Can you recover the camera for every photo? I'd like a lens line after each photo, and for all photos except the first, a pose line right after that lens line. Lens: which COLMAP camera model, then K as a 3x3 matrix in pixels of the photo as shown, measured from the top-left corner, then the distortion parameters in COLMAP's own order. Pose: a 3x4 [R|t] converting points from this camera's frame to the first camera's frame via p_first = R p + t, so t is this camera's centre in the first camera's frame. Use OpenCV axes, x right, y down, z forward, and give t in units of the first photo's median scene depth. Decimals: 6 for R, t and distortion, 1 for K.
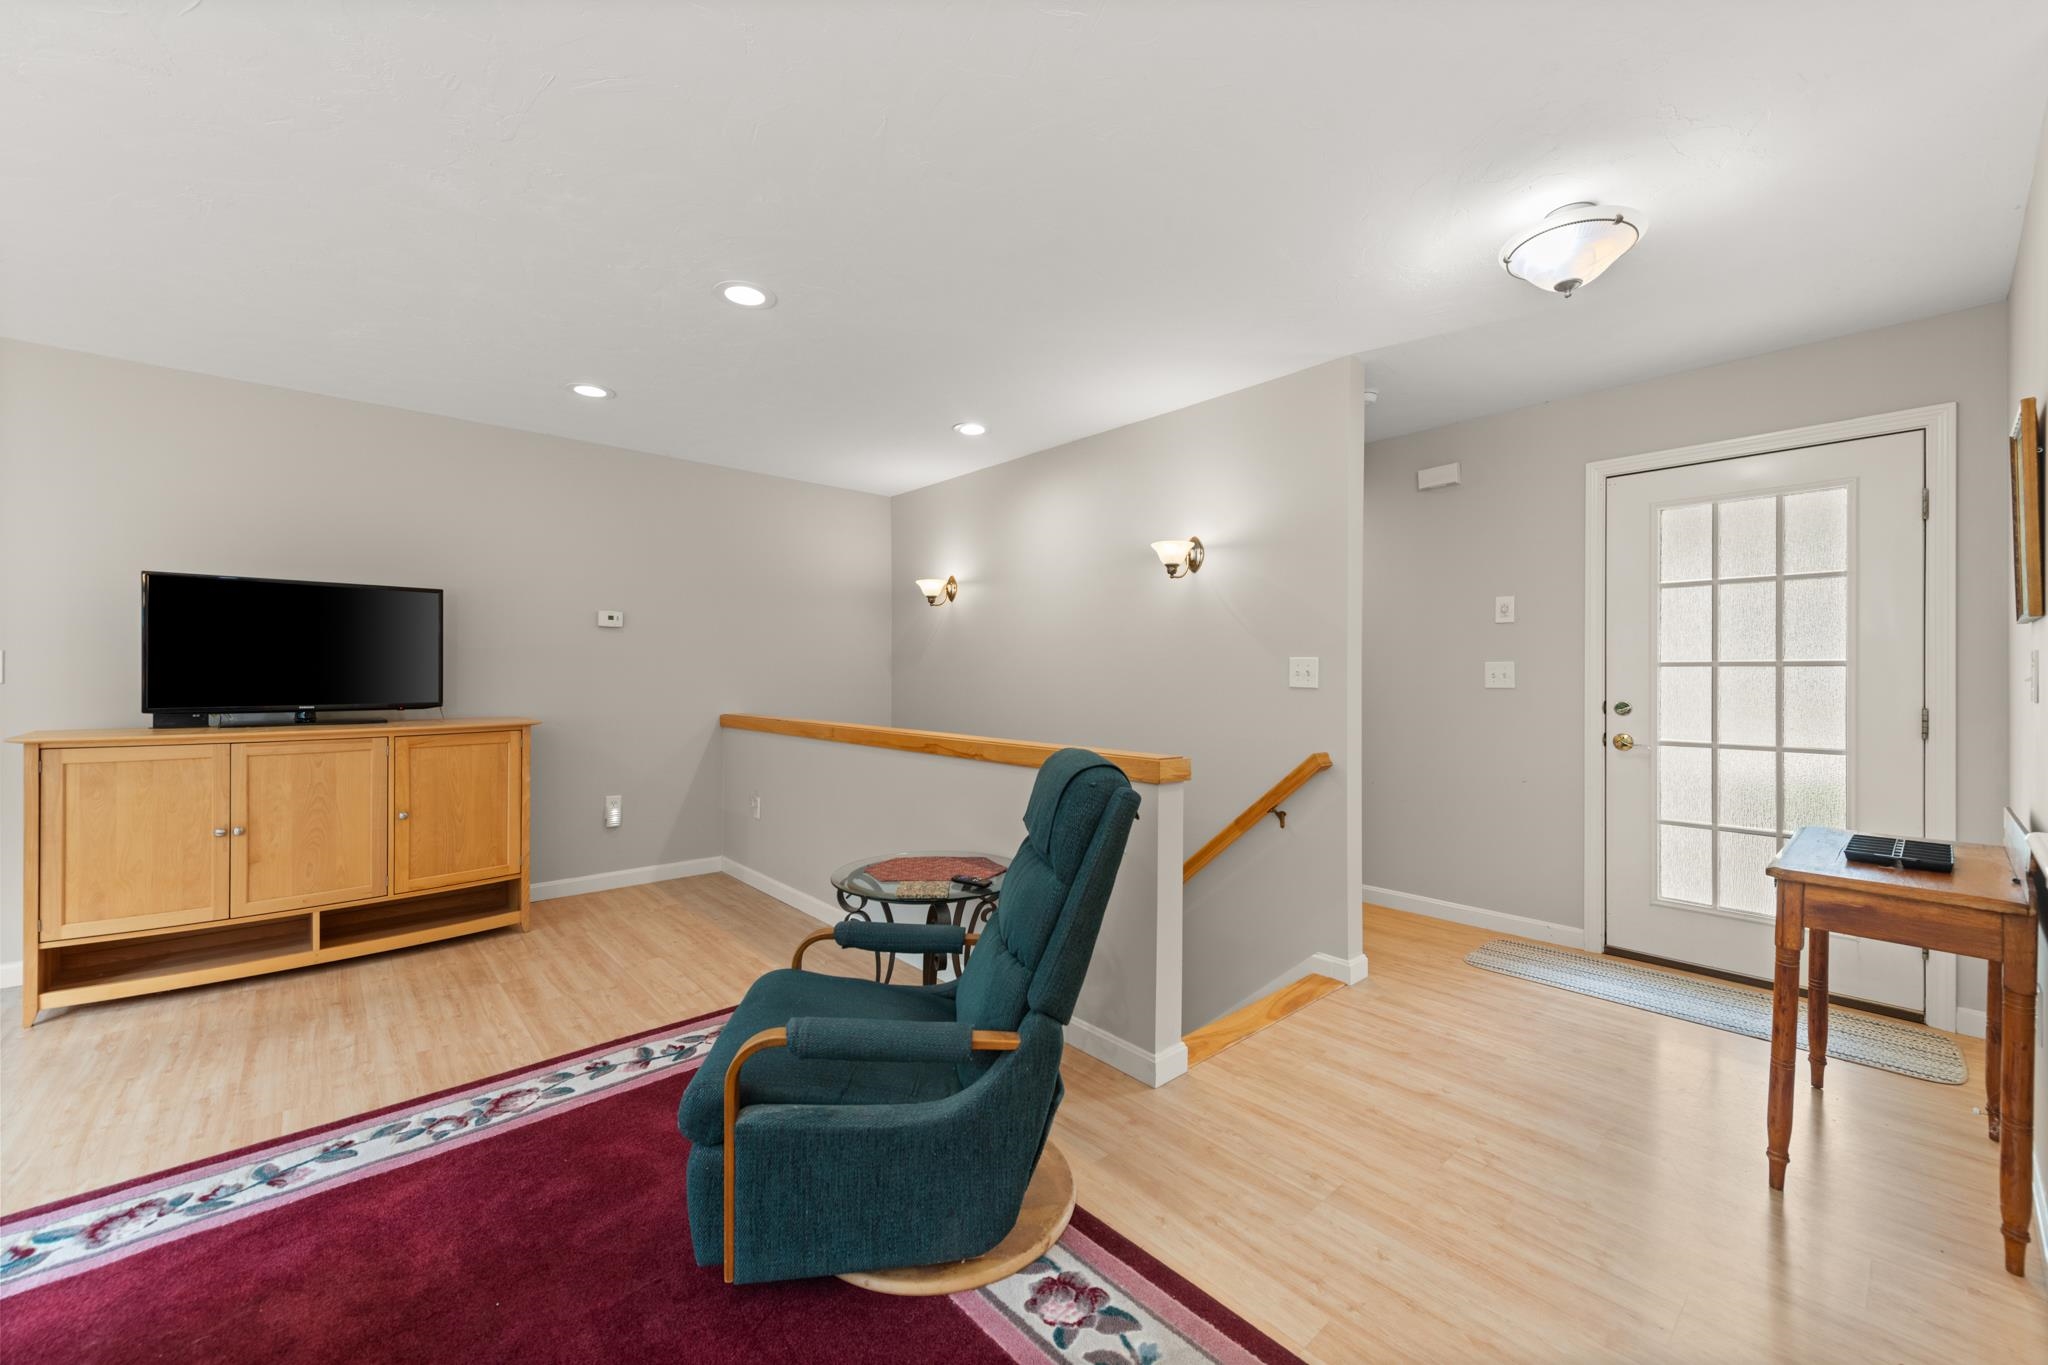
lens RADIAL K [[797.9, 0, 1030.4], [0, 797.9, 670.8], [0, 0, 1]] dist [0.017876, -0.006056]
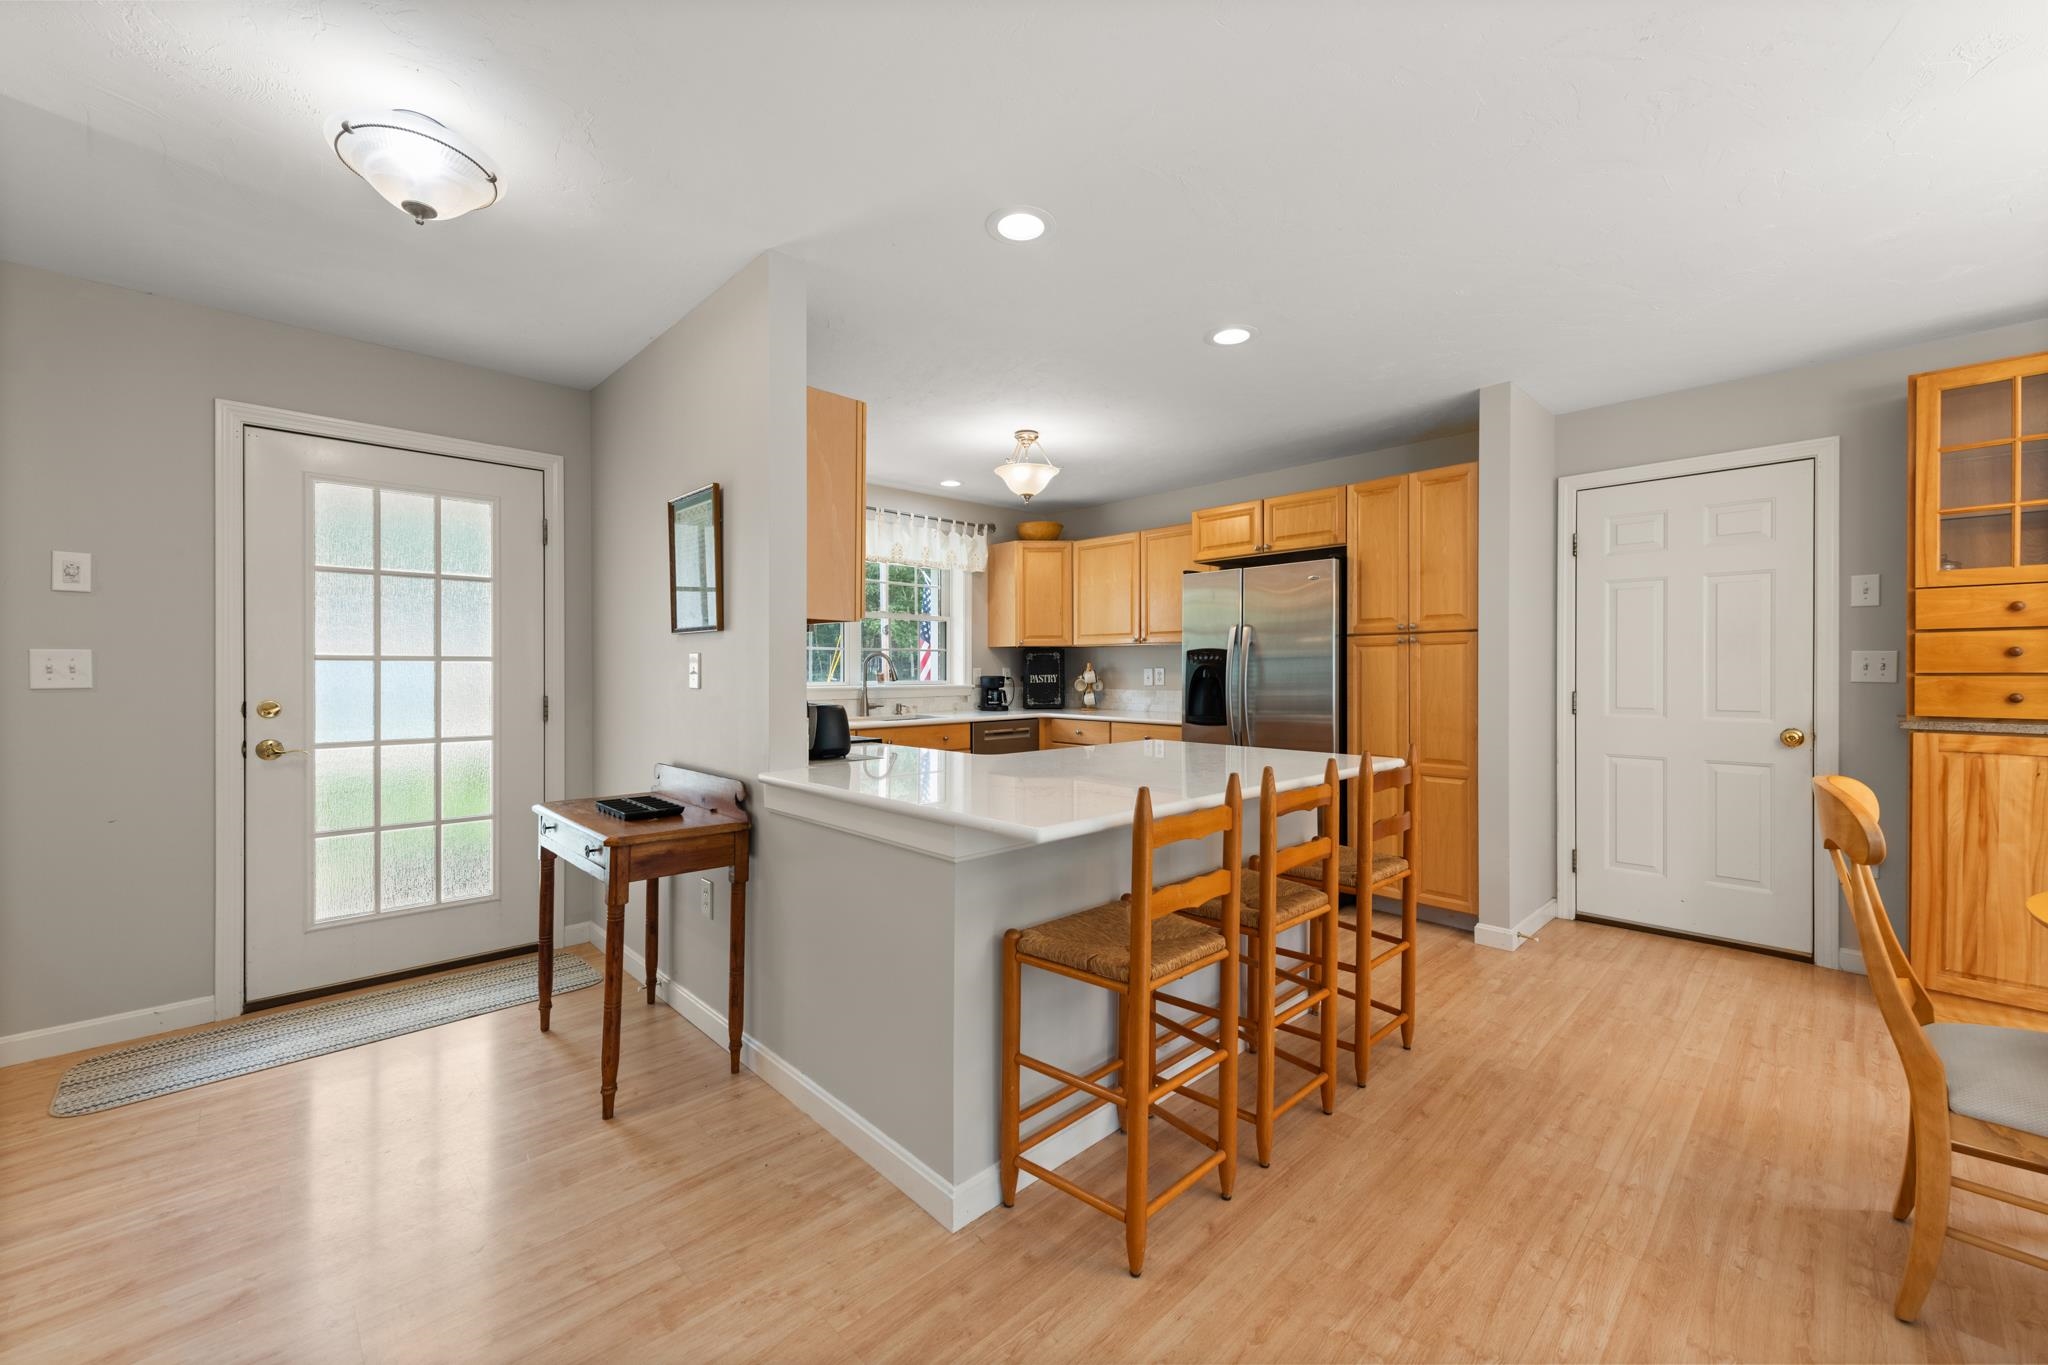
lens RADIAL K [[806.5, 0, 1029.9], [0, 806.5, 669.8], [0, 0, 1]] dist [0.014984, -0.005794]
pose [[-0.046093, -0.002887, 0.998933, -0.151478], [-0.005930, 0.999979, 0.002617, -0.000886], [-0.998920, -0.005803, -0.046109, 0.275256]]
